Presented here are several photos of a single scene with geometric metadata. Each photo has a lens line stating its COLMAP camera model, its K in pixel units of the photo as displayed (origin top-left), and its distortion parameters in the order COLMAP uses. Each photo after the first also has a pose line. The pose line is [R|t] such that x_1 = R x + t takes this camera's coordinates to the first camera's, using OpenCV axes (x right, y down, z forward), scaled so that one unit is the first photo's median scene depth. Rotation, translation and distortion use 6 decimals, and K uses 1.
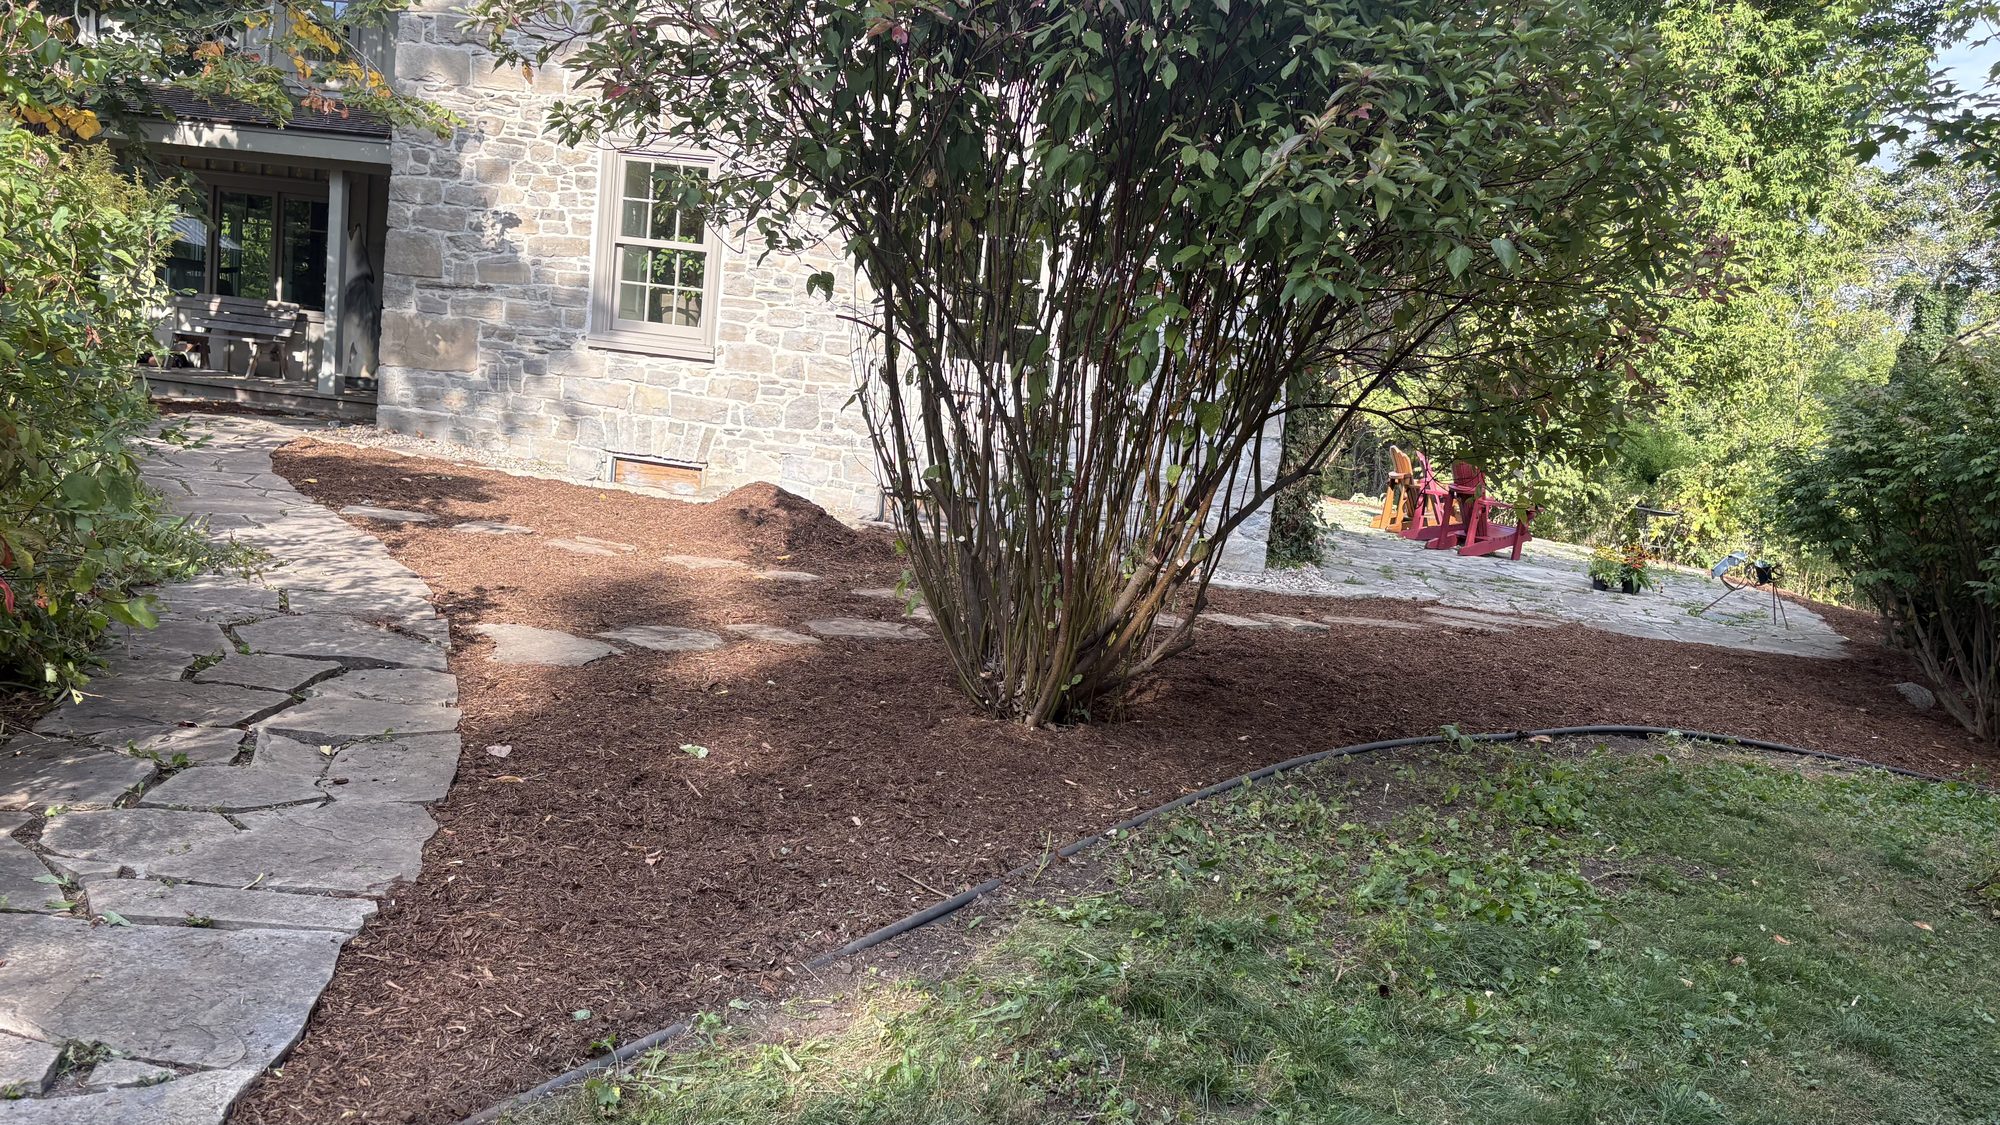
lens RADIAL K [[1542.4, 0, 983.4], [0, 1542.4, 553.3], [0, 0, 1]] dist [0.056462, -0.062531]
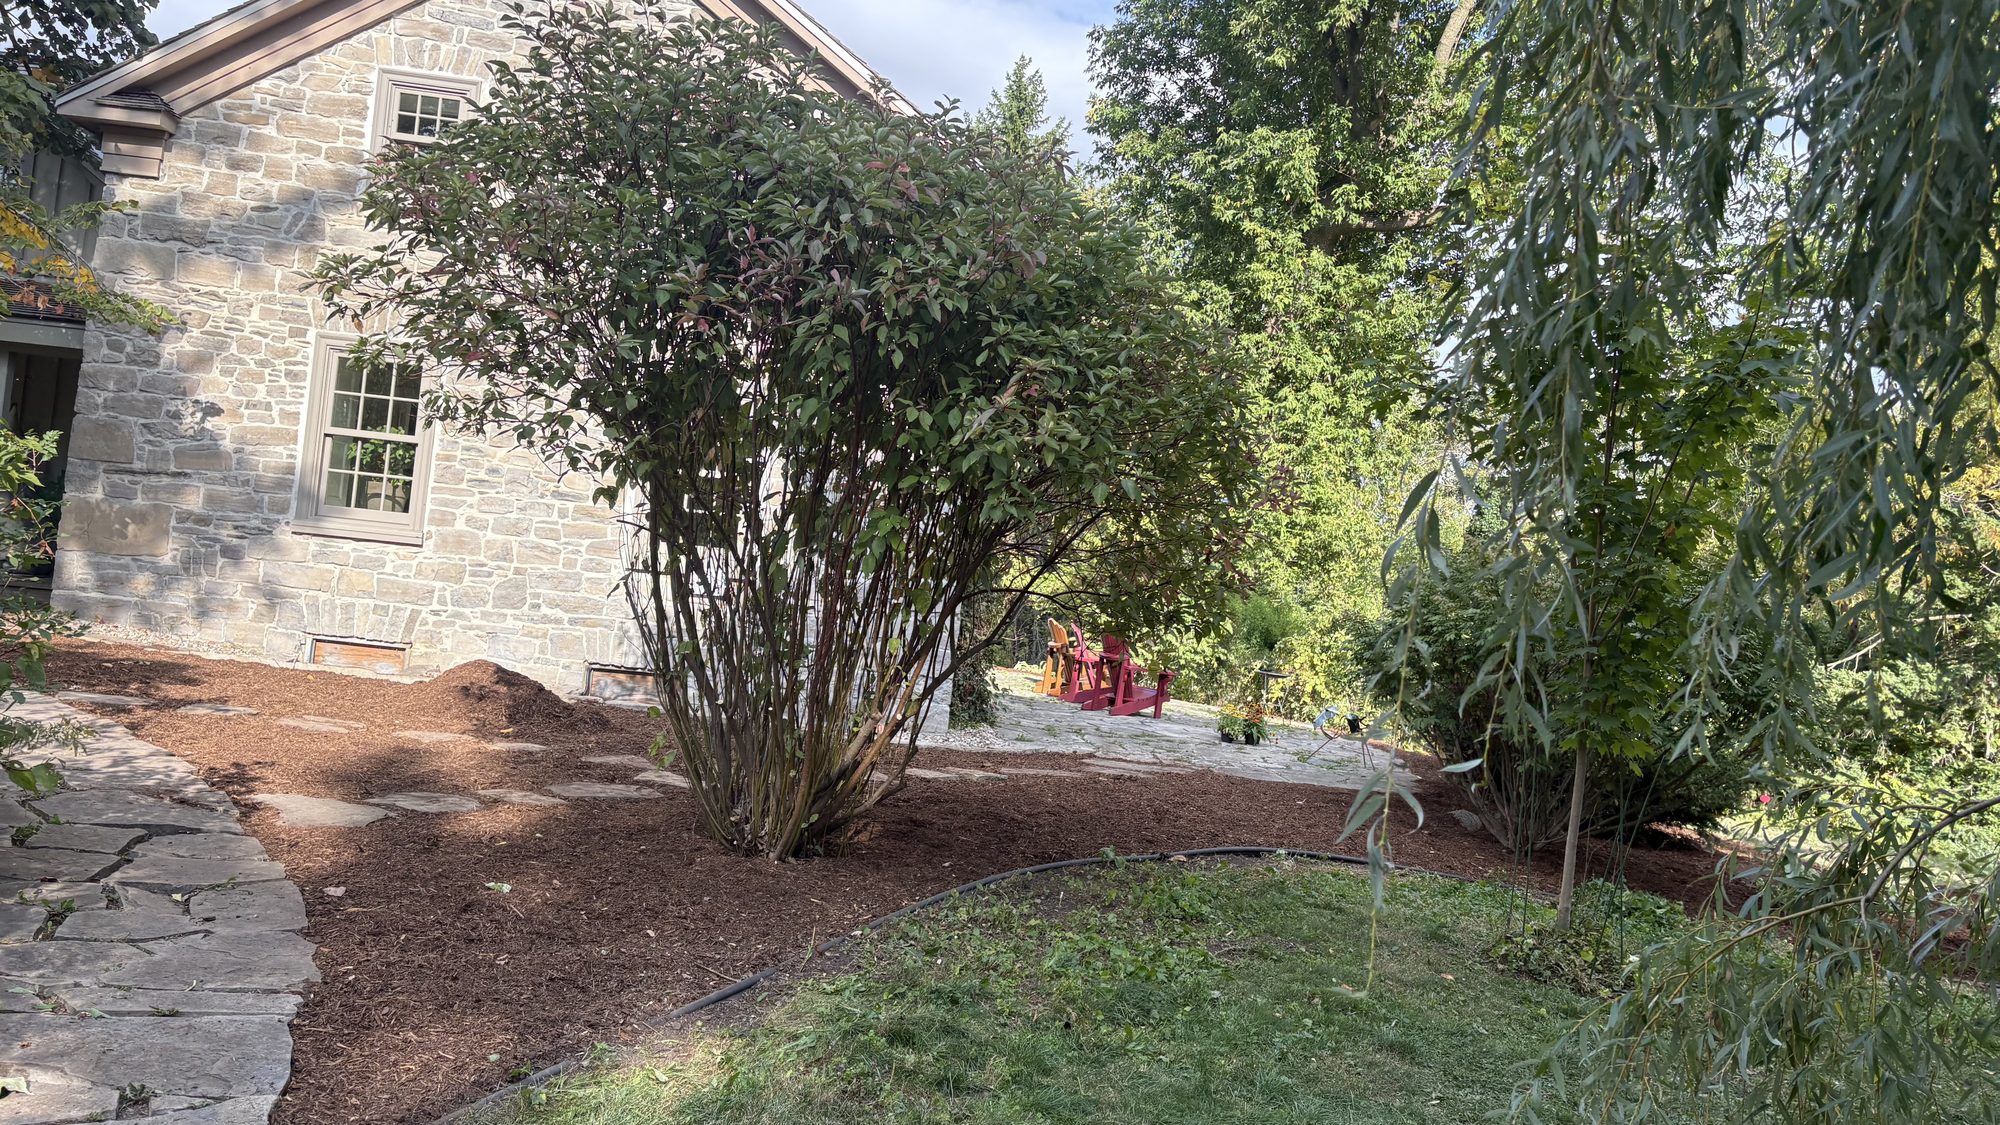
lens RADIAL K [[1542.4, 0, 995.1], [0, 1542.4, 512.5], [0, 0, 1]] dist [0.056462, -0.062531]
pose [[0.974846, 0.005485, 0.222812, -0.047761], [0.025278, 0.990526, -0.134978, 0.007897], [-0.221442, 0.137215, 0.965472, -0.157270]]
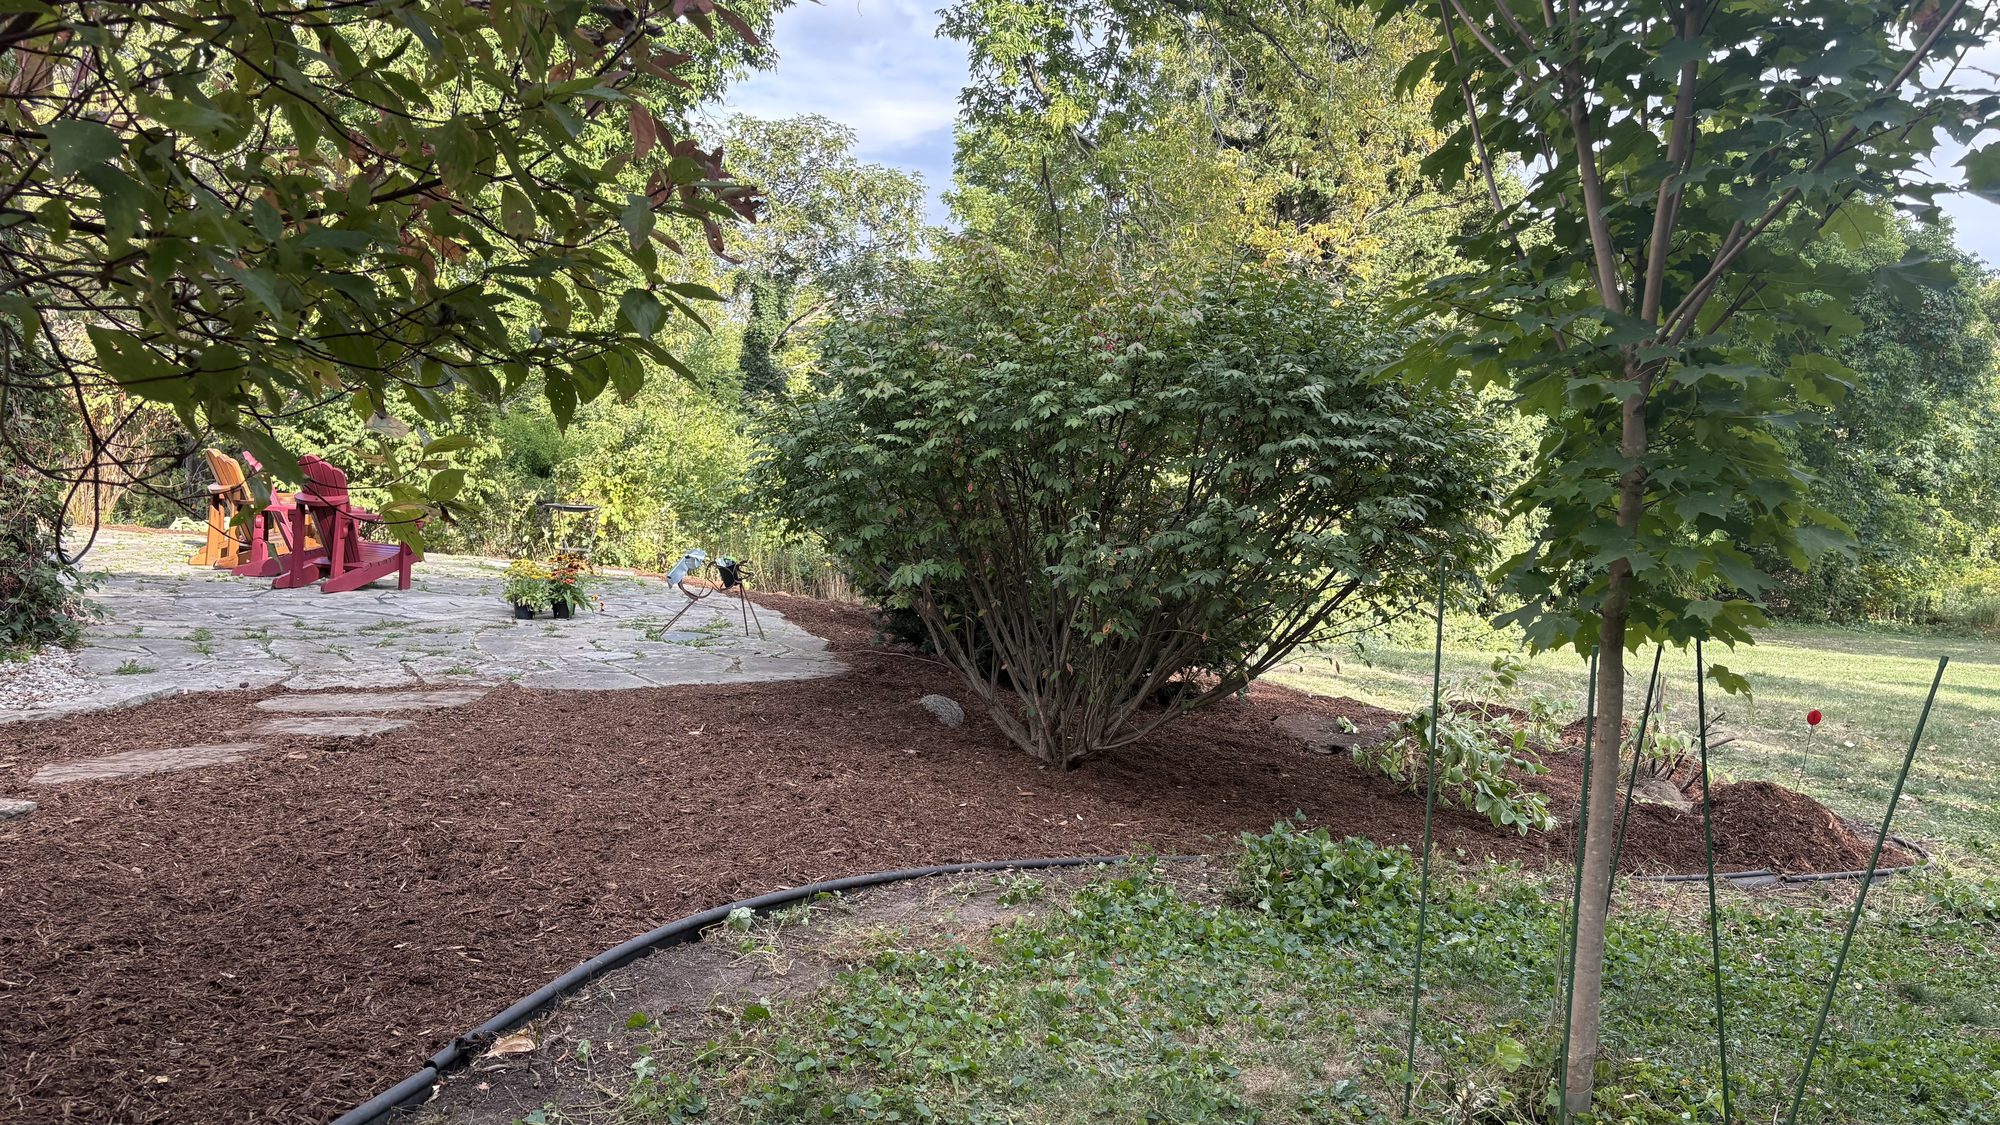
lens RADIAL K [[1493.1, 0, 1043.7], [0, 1493.1, 588.4], [0, 0, 1]] dist [0.019297, -0.011828]
pose [[0.737179, -0.127660, 0.663529, 0.165469], [0.111647, 0.991505, 0.066722, -0.017405], [-0.666410, 0.024895, 0.745170, 0.468392]]
